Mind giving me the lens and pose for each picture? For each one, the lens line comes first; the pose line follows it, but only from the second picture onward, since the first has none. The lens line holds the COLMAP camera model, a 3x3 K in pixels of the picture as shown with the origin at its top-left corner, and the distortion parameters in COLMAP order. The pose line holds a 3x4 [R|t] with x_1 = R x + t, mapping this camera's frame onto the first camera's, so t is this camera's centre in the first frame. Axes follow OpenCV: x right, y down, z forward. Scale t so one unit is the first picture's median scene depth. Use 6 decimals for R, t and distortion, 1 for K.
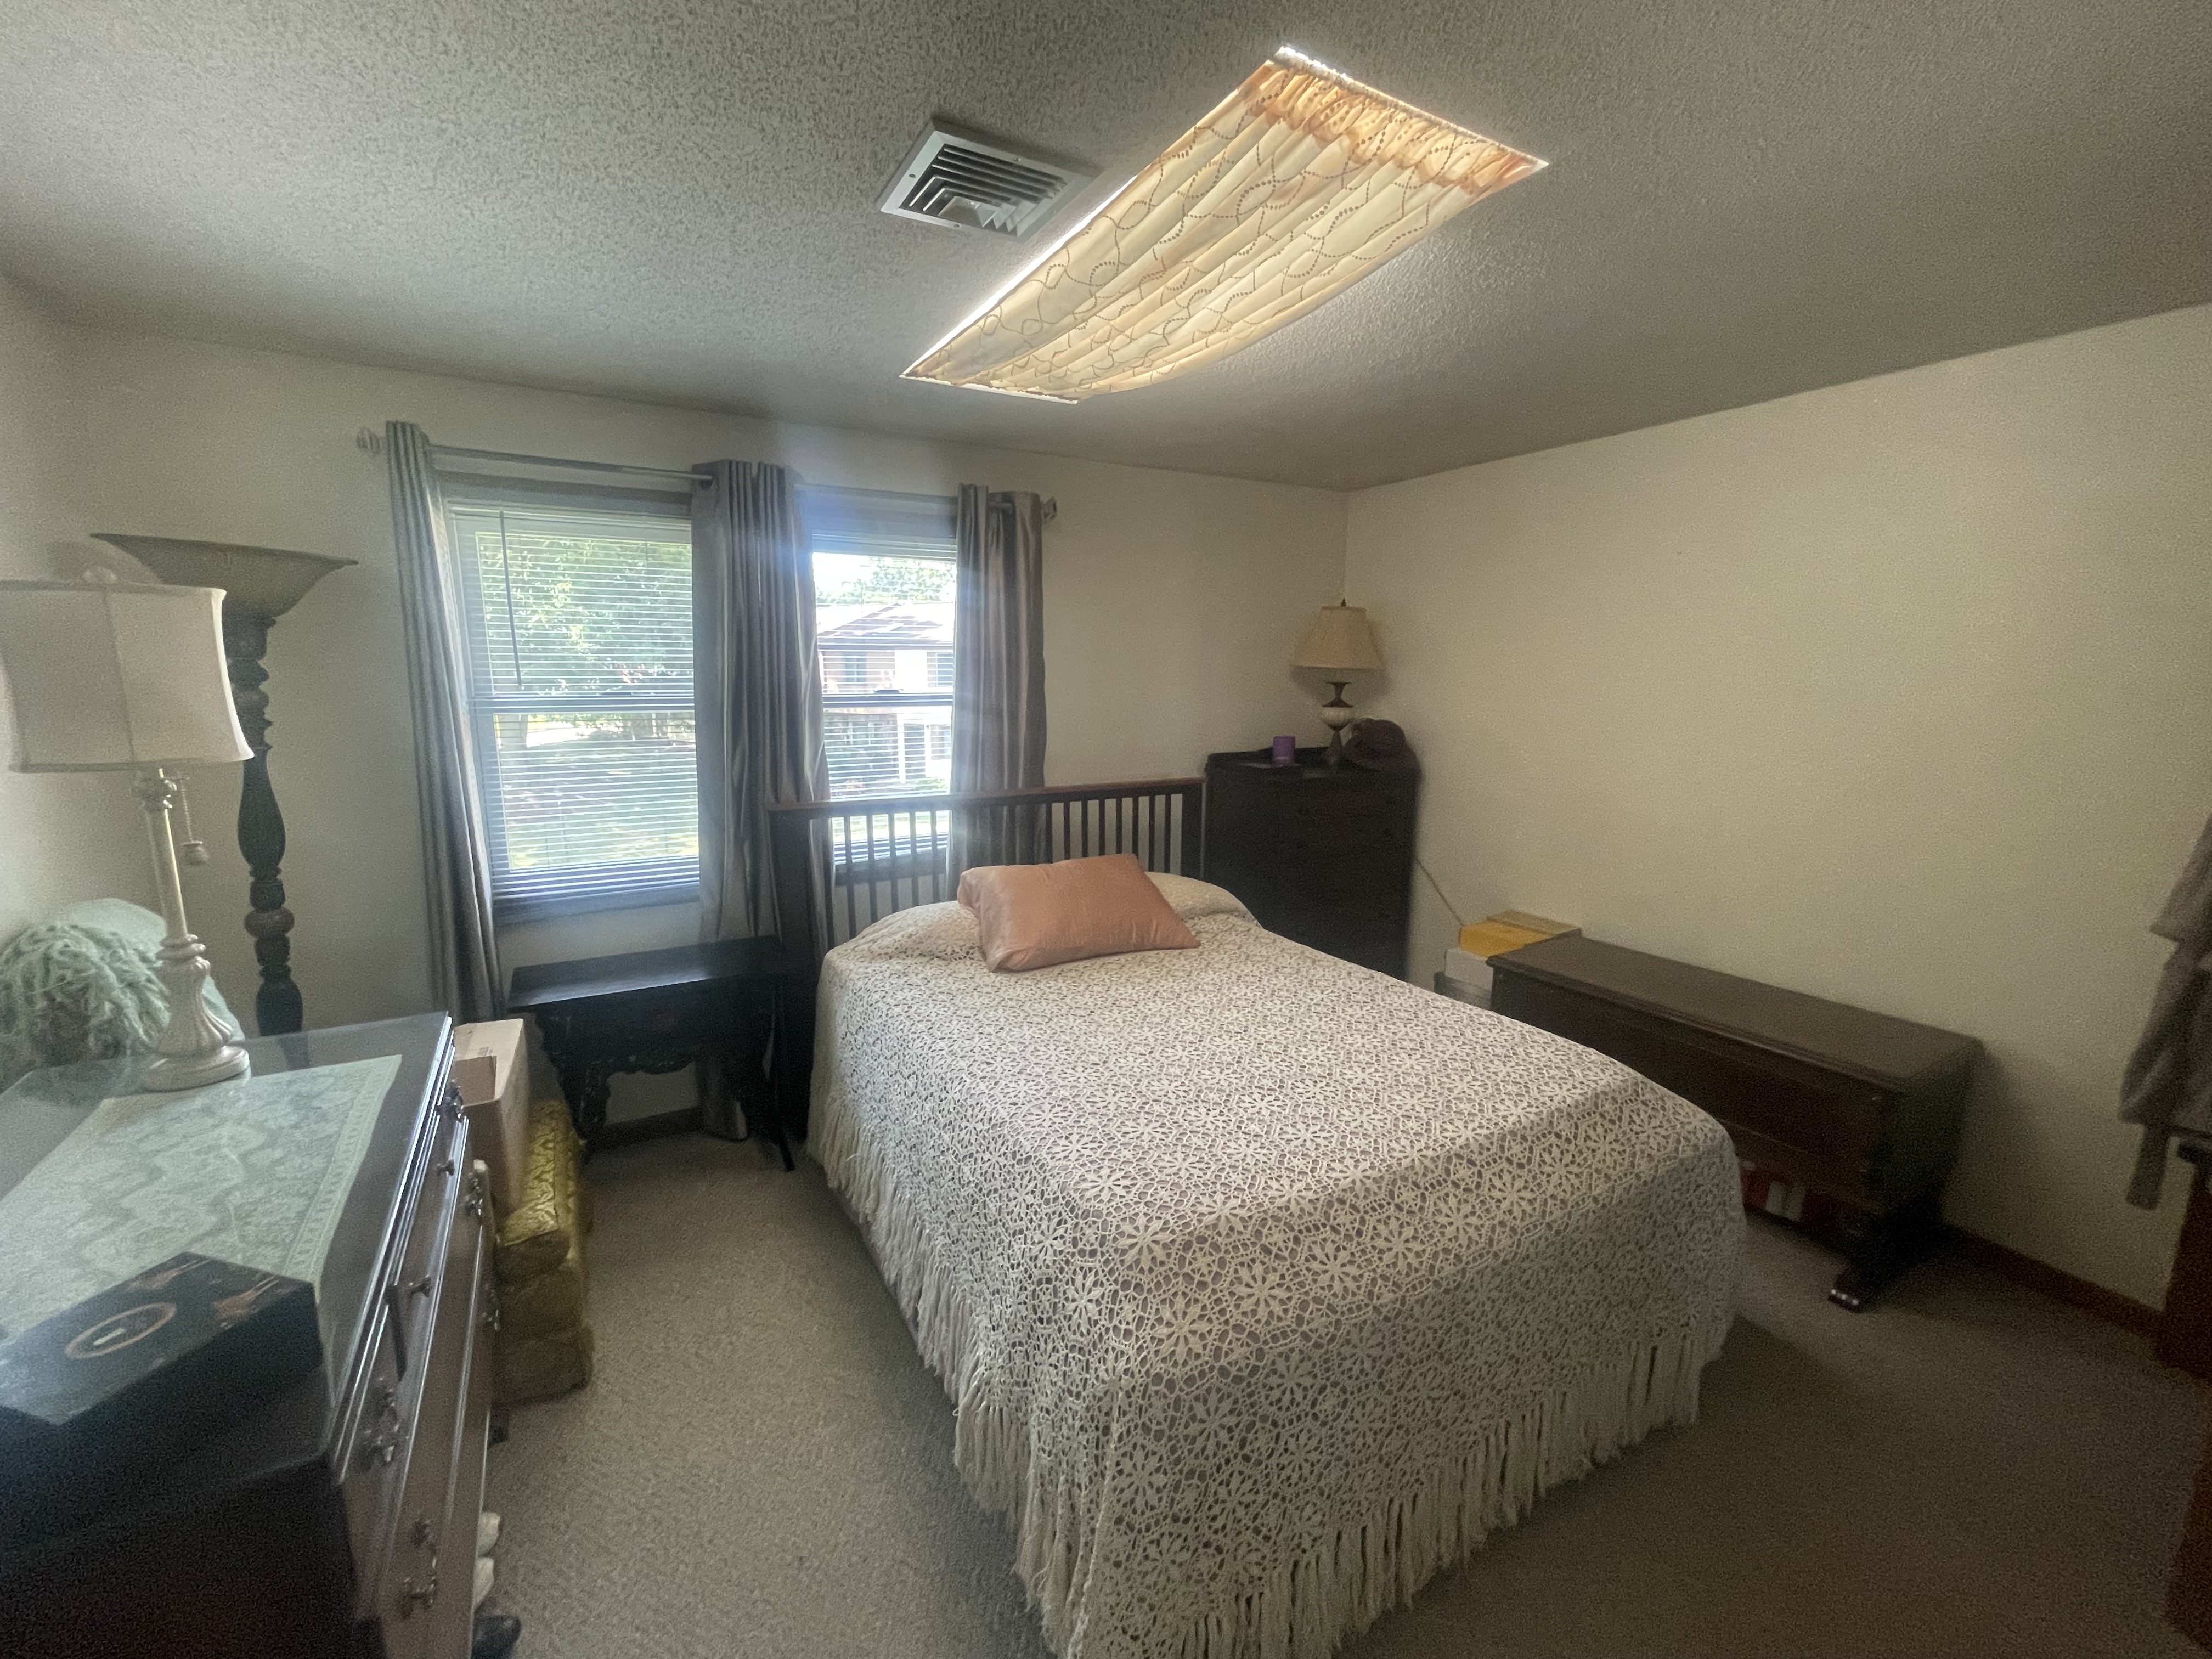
lens RADIAL K [[894.2, 0, 1098.6], [0, 894.2, 828.3], [0, 0, 1]] dist [0.001723, -0.000503]
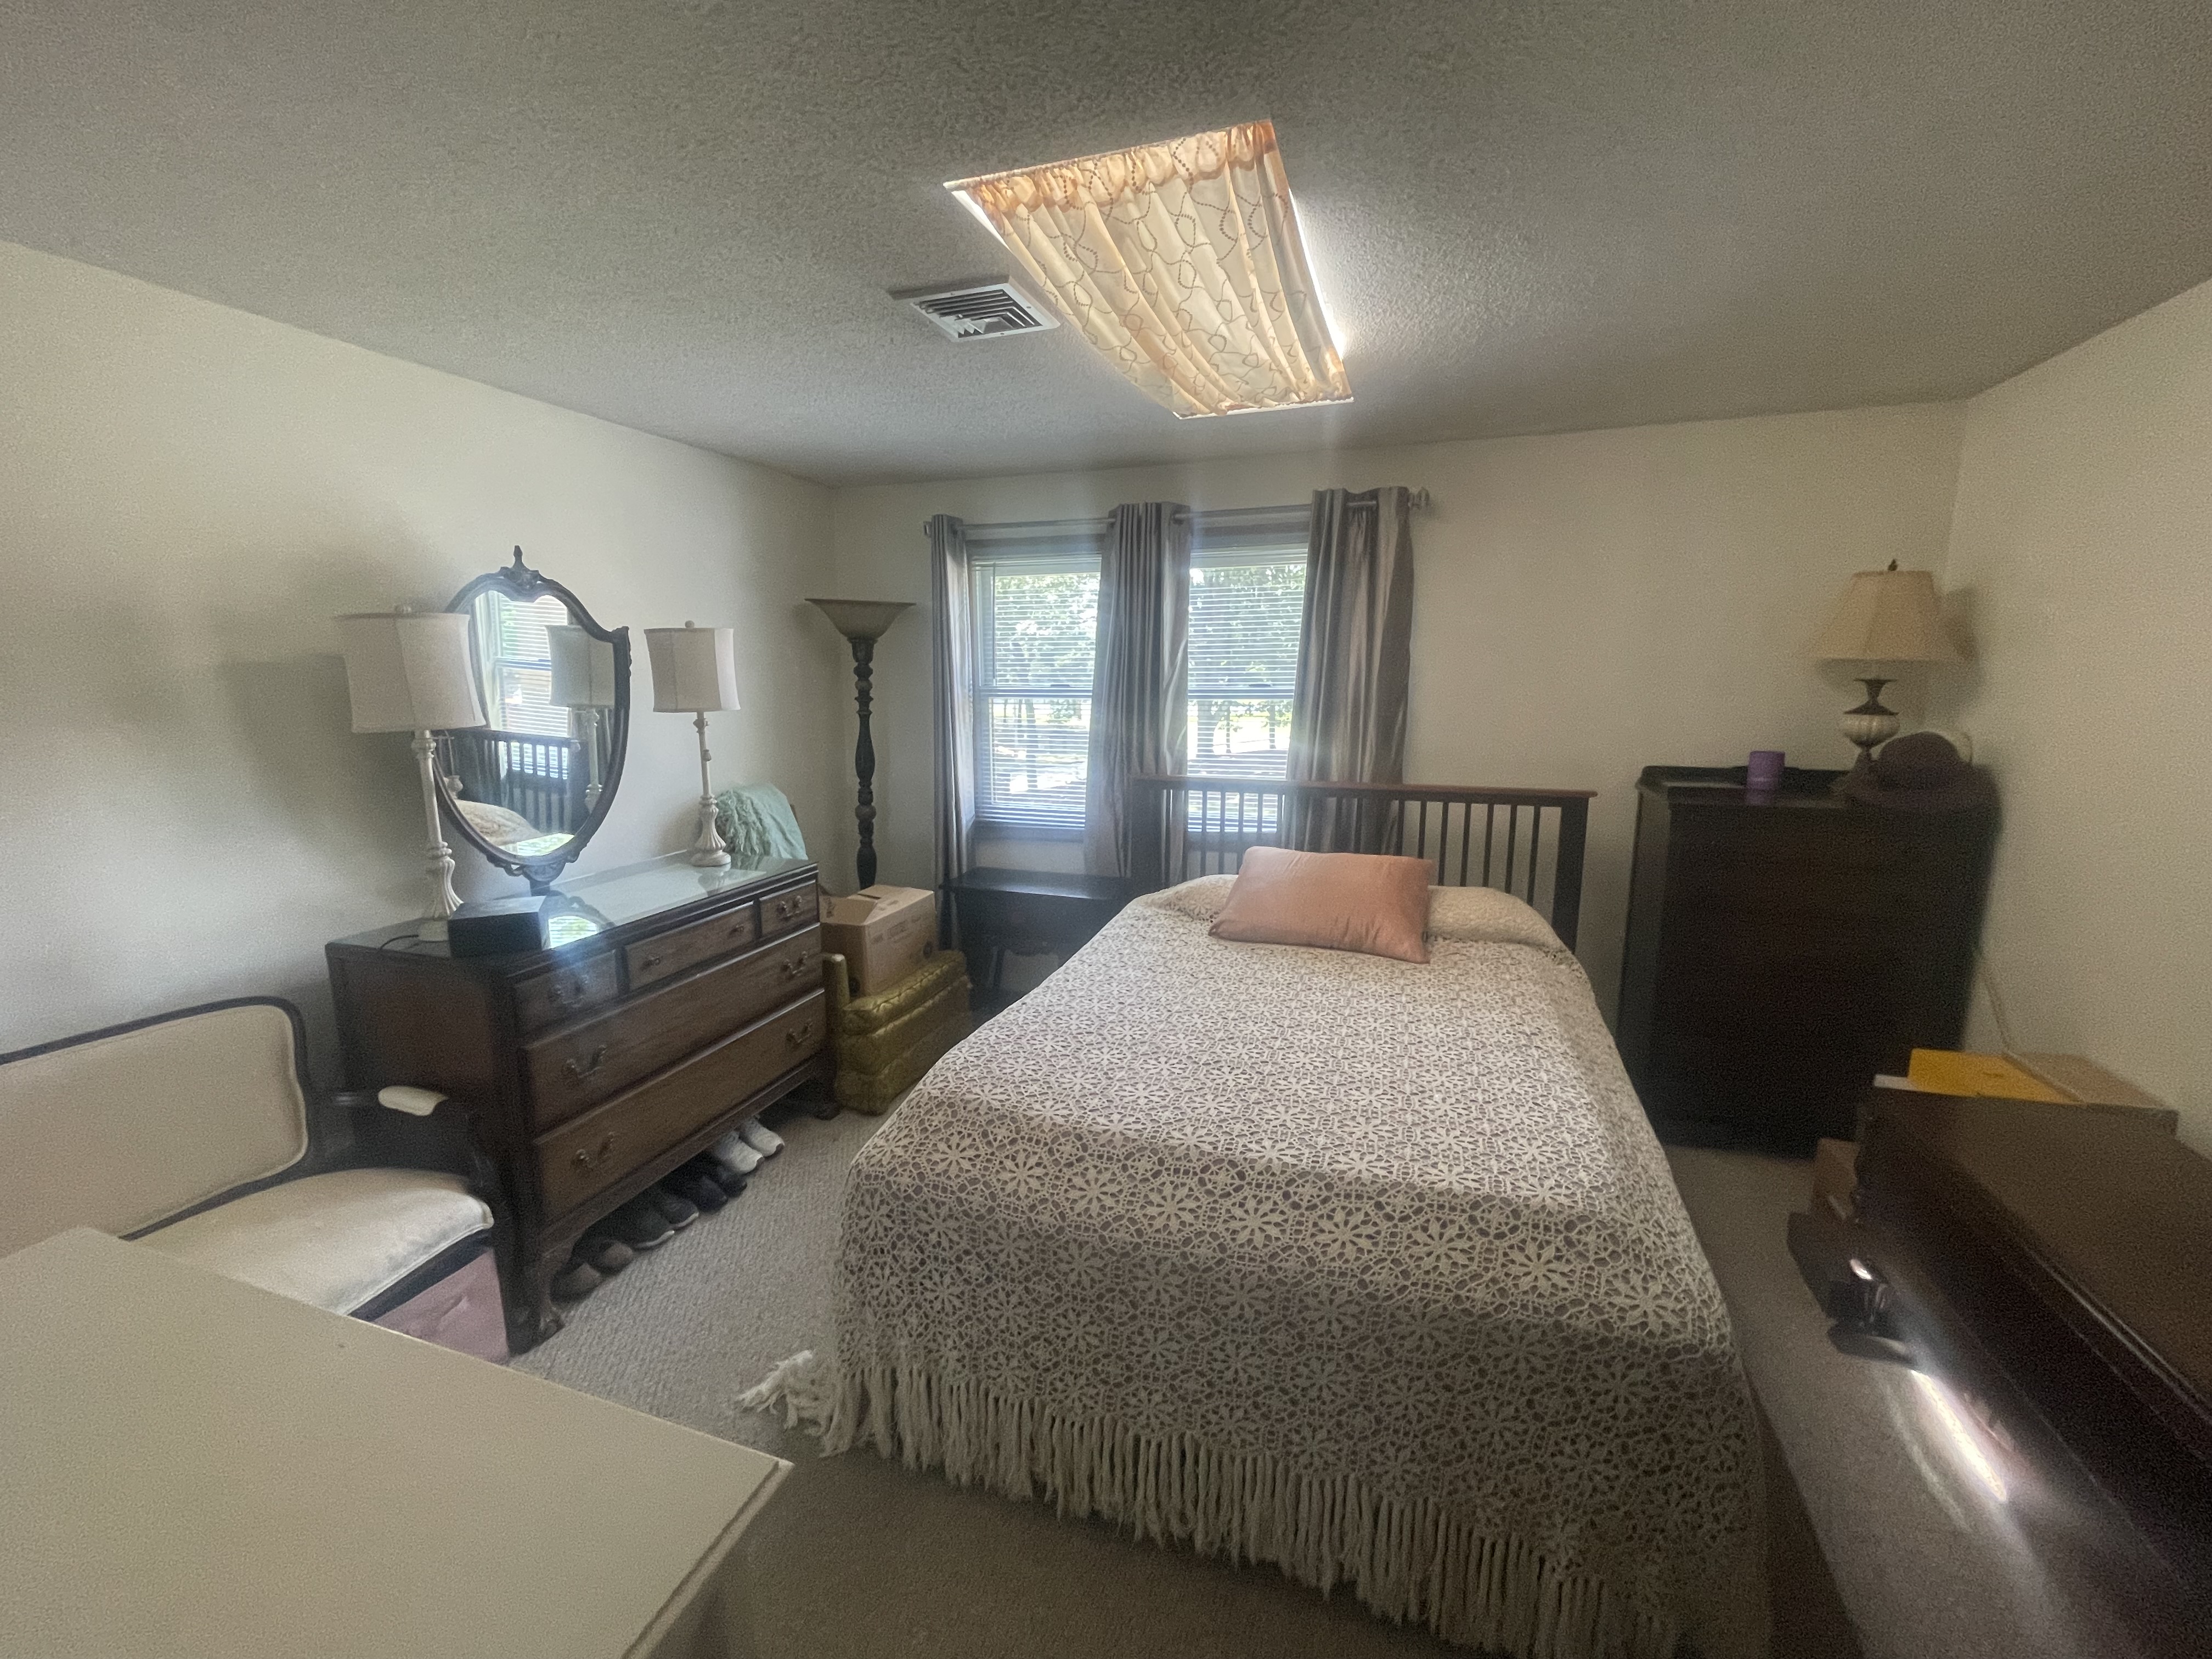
lens RADIAL K [[894.2, 0, 1111.7], [0, 894.2, 824.4], [0, 0, 1]] dist [0.001723, -0.000503]
pose [[0.668878, 0.120415, -0.733554, 0.605260], [-0.124760, 0.990981, 0.048912, -0.015612], [0.732828, 0.058802, 0.677868, 0.144645]]
